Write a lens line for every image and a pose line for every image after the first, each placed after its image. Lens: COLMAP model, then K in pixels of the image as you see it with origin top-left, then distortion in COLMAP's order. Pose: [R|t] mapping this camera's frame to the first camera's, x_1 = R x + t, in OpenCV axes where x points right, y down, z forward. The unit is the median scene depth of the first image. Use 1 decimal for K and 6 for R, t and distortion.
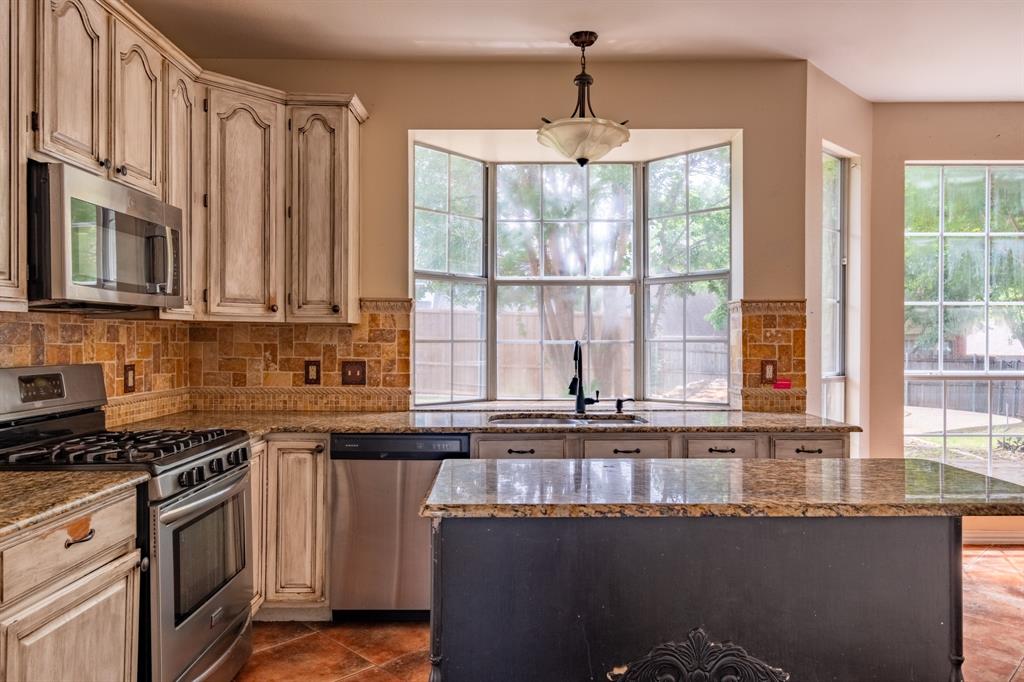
lens RADIAL K [[706.9, 0, 518.5], [0, 706.9, 339.1], [0, 0, 1]] dist [0.013502, 0.001426]
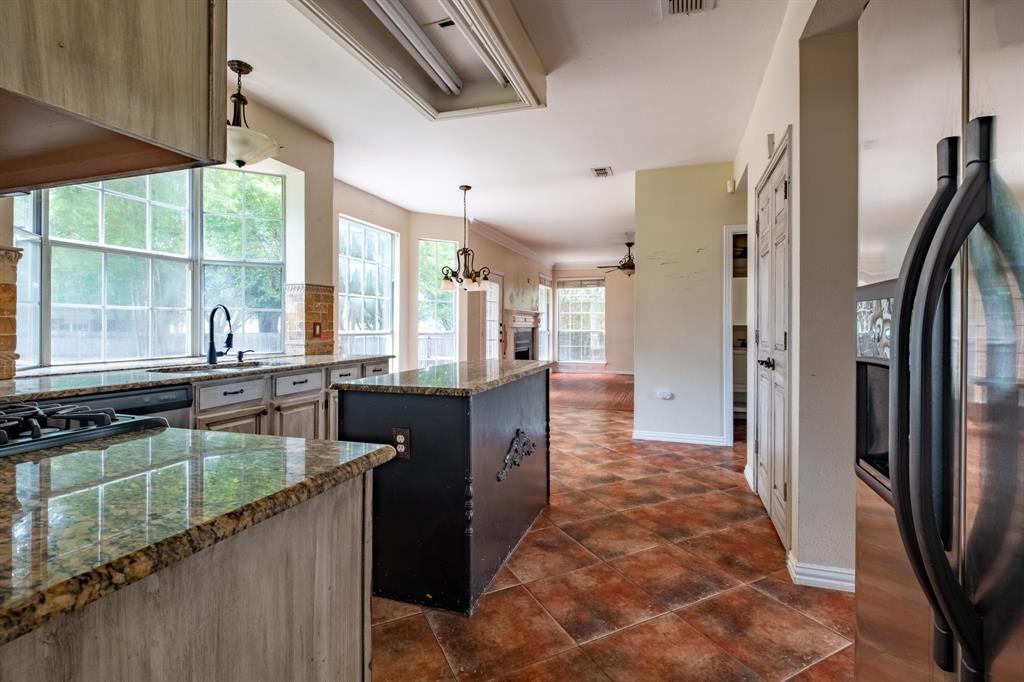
lens RADIAL K [[462.4, 0, 512.4], [0, 462.4, 330.1], [0, 0, 1]] dist [0.004230, -0.000394]
pose [[0.331681, -0.008088, 0.943357, -0.489318], [-0.002512, 0.999952, 0.009457, 0.036525], [-0.943388, -0.005506, 0.331645, 0.240816]]
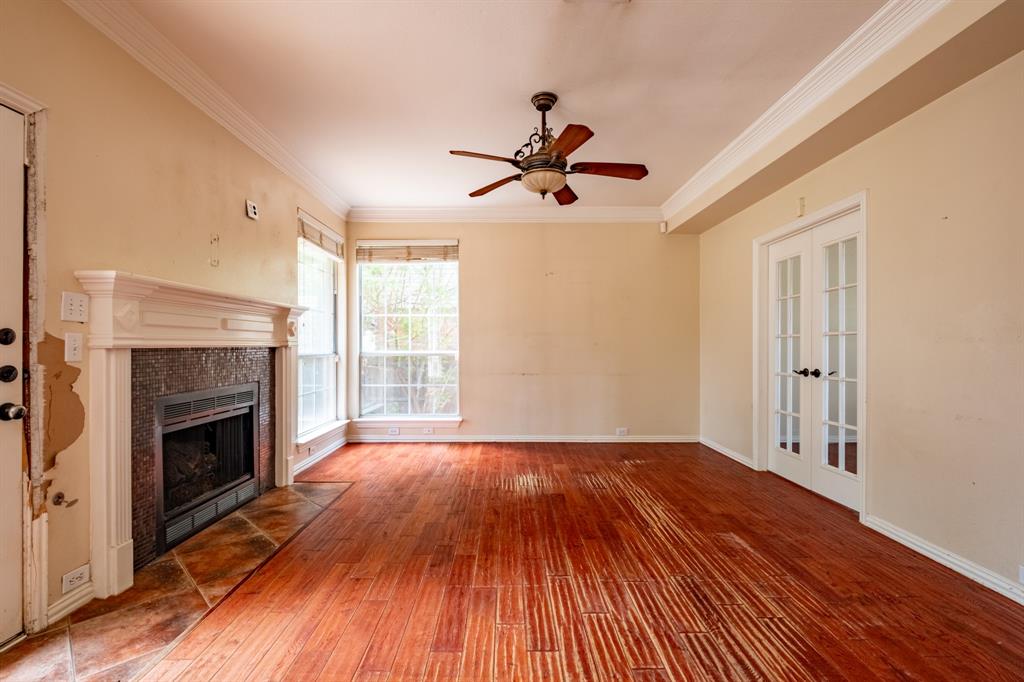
lens RADIAL K [[474.9, 0, 507.8], [0, 474.9, 345.7], [0, 0, 1]] dist [0.012200, -0.000365]
pose [[0.002192, -0.005593, 0.999982, 1.097599], [-0.001668, 0.999983, 0.005597, 0.037089], [-0.999996, -0.001680, 0.002183, 0.519572]]
